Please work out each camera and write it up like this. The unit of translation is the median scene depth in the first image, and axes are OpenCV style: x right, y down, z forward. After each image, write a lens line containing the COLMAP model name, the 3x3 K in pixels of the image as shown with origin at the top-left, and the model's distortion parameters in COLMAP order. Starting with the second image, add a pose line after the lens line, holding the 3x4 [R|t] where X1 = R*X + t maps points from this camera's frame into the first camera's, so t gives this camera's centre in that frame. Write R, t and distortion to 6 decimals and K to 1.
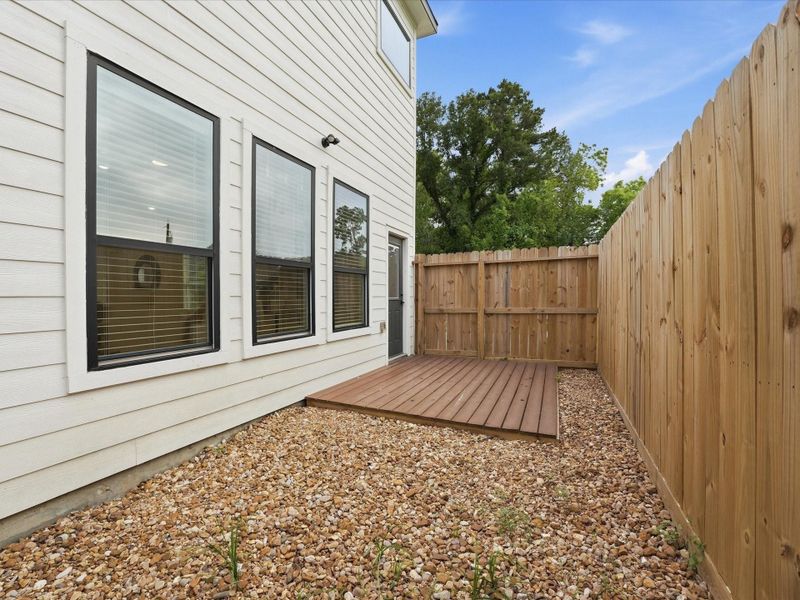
lens RADIAL K [[364.2, 0, 394.4], [0, 364.2, 299.6], [0, 0, 1]] dist [-0.026560, -0.000034]
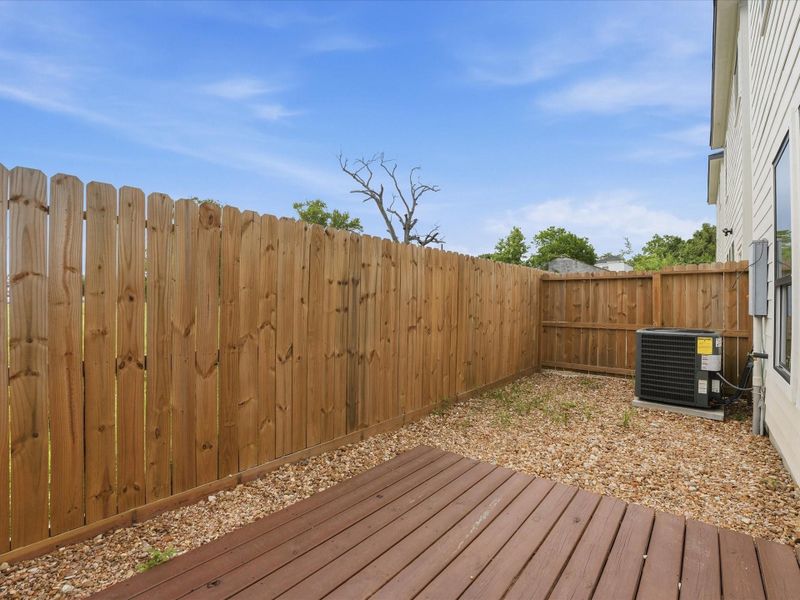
lens RADIAL K [[364.2, 0, 394.4], [0, 364.2, 299.6], [0, 0, 1]] dist [-0.026560, -0.000034]
pose [[-0.966249, -0.008152, 0.257480, 0.171698], [-0.006447, 0.999951, 0.007464, -0.052914], [-0.257529, 0.005552, -0.966255, 1.526633]]
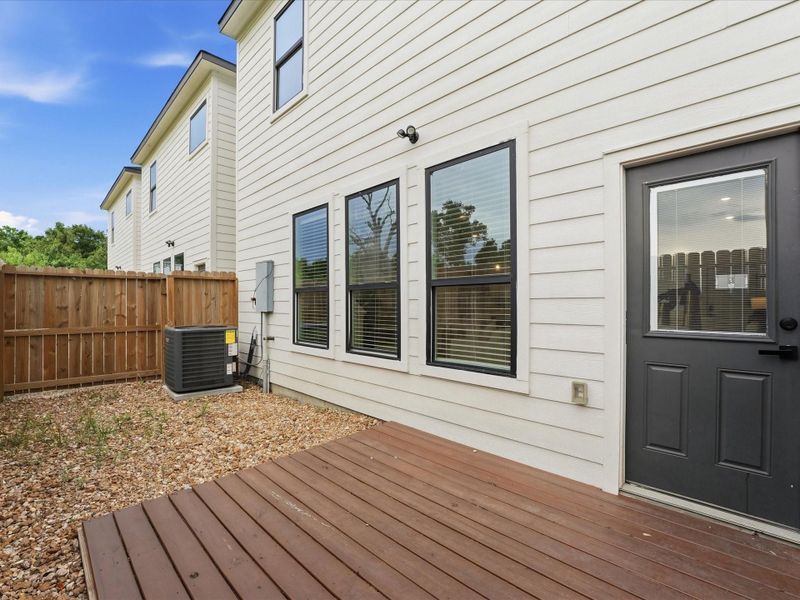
lens RADIAL K [[364.2, 0, 394.4], [0, 364.2, 299.6], [0, 0, 1]] dist [-0.026560, -0.000034]
pose [[-0.361768, -0.013081, -0.932177, 0.644505], [-0.008892, 0.999904, -0.010581, -0.044981], [0.932226, 0.004461, -0.361849, 1.331815]]
